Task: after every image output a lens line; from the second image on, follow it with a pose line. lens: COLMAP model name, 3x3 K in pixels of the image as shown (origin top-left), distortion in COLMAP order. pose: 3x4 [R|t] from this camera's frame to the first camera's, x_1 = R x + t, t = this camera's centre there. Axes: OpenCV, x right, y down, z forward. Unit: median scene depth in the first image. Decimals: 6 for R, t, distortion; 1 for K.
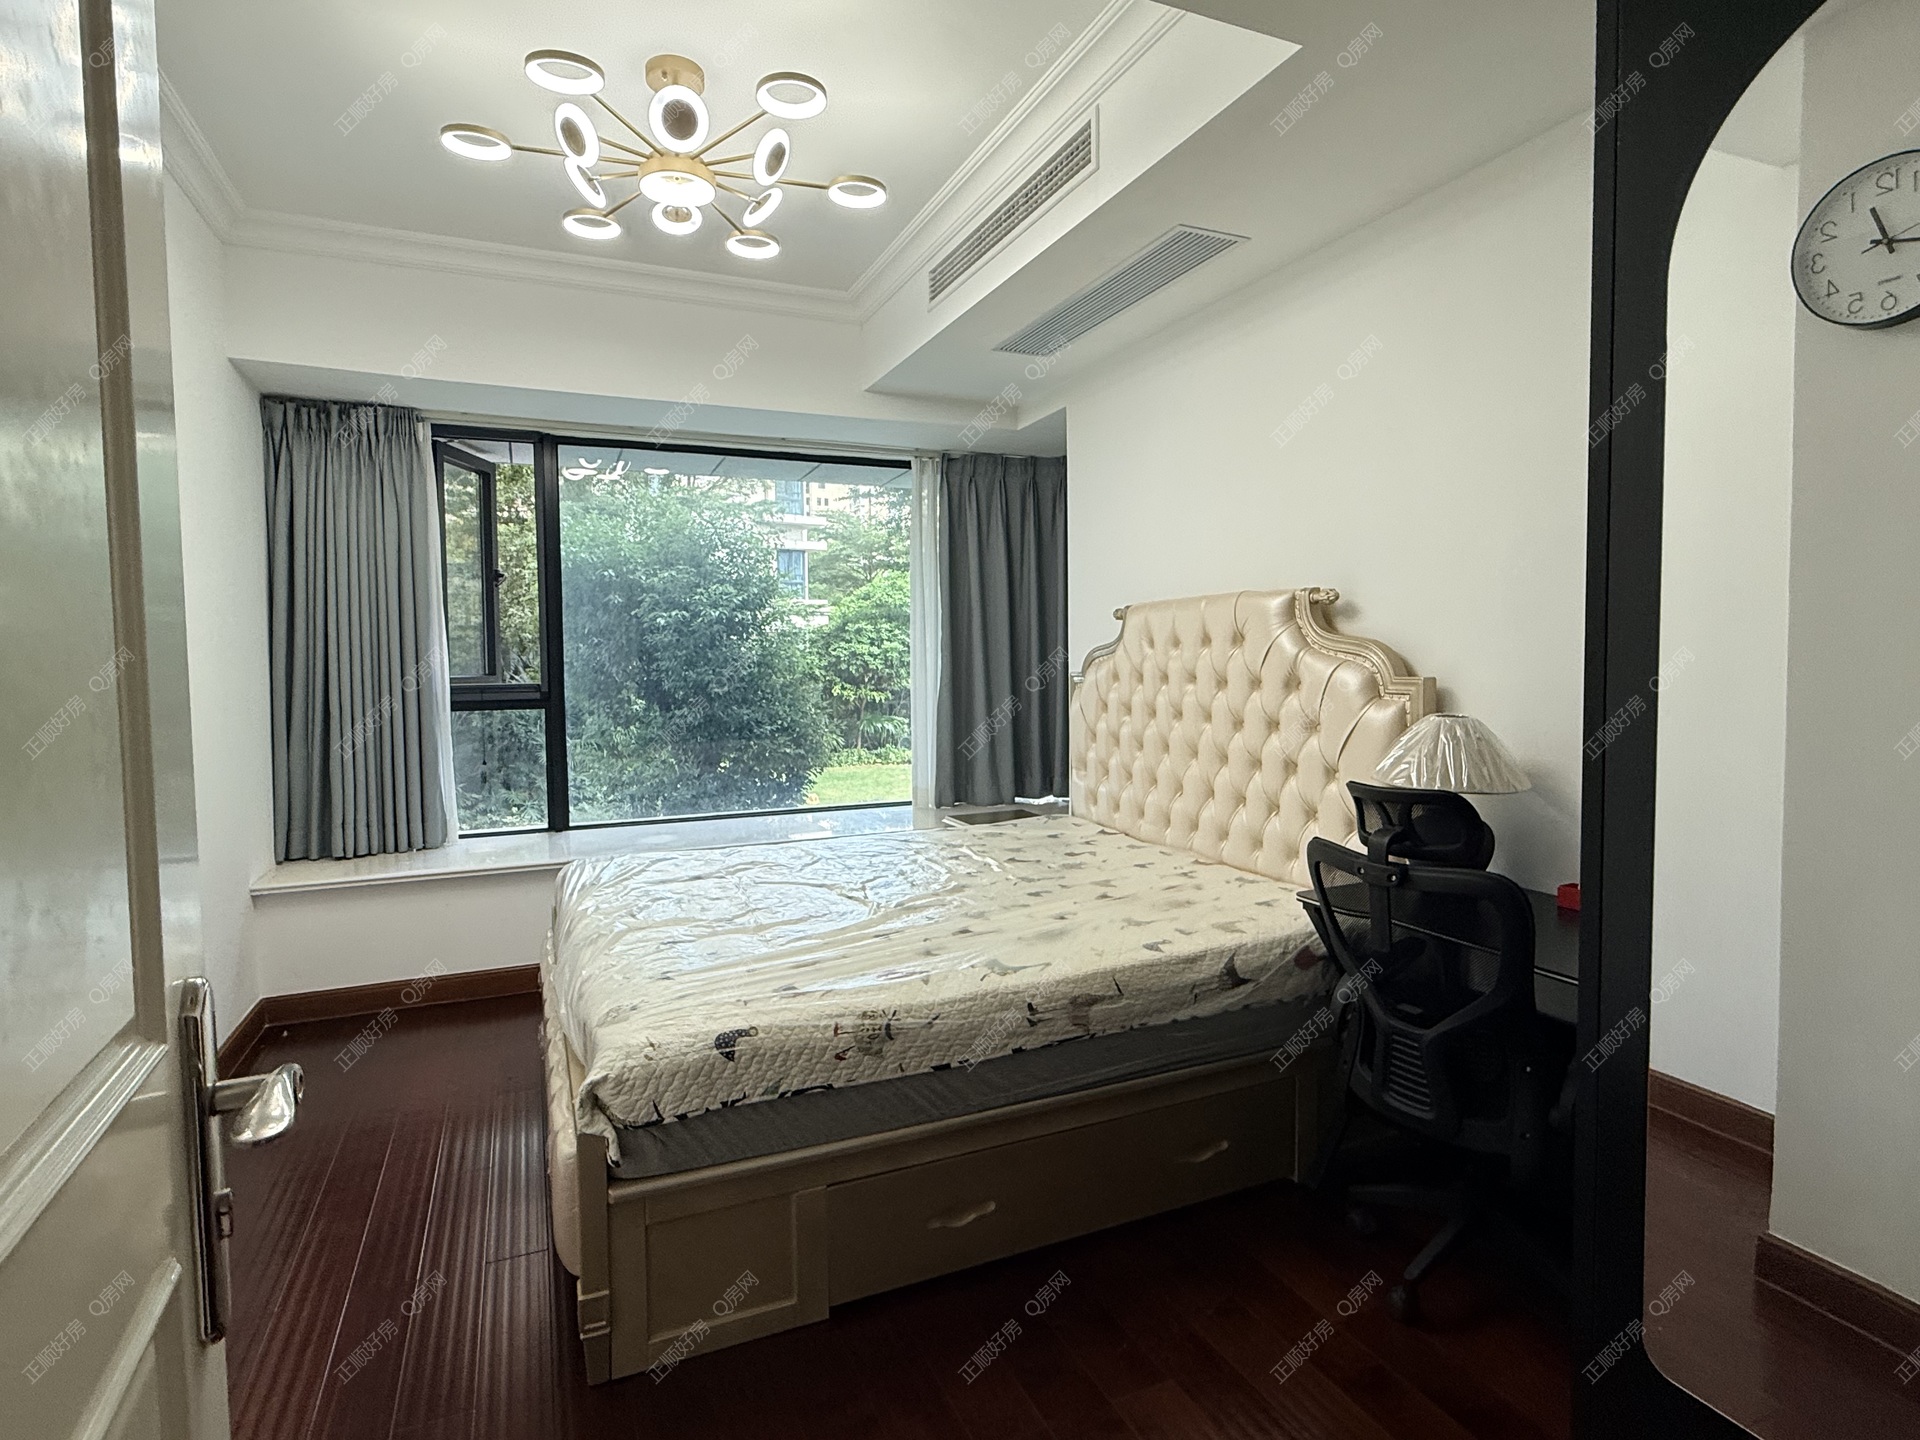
lens RADIAL K [[1000.5, 0, 957.8], [0, 1000.5, 717.1], [0, 0, 1]] dist [-0.001557, -0.000879]
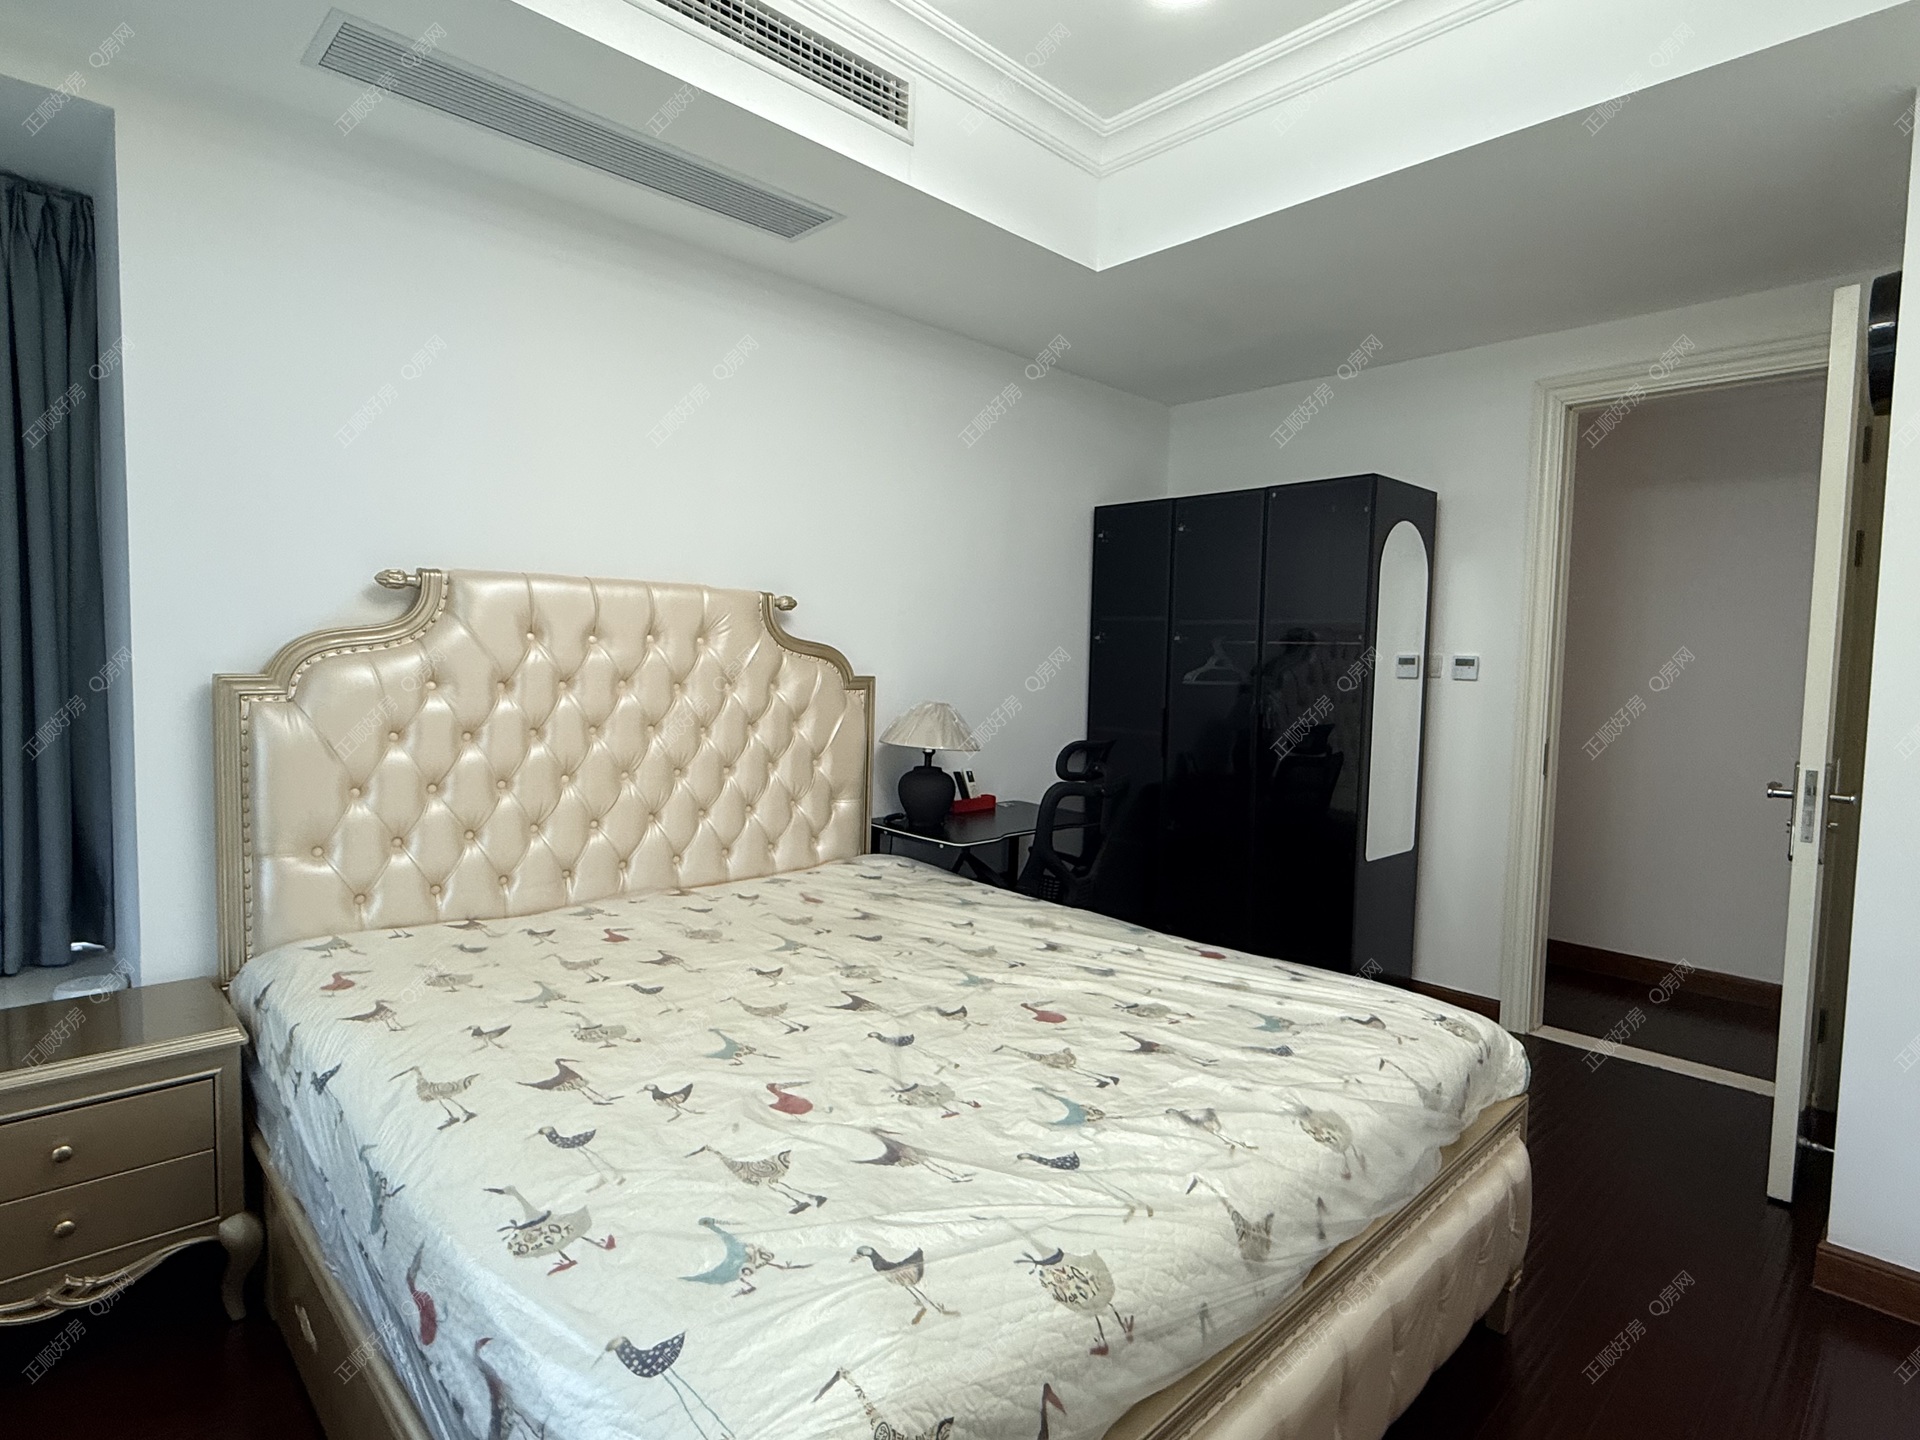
lens RADIAL K [[1000.5, 0, 957.8], [0, 1000.5, 717.1], [0, 0, 1]] dist [-0.001557, -0.000879]
pose [[-0.350725, -0.054312, 0.934902, -0.677730], [0.035992, 0.996797, 0.071411, -0.062119], [-0.935787, 0.058695, -0.347647, 1.130987]]
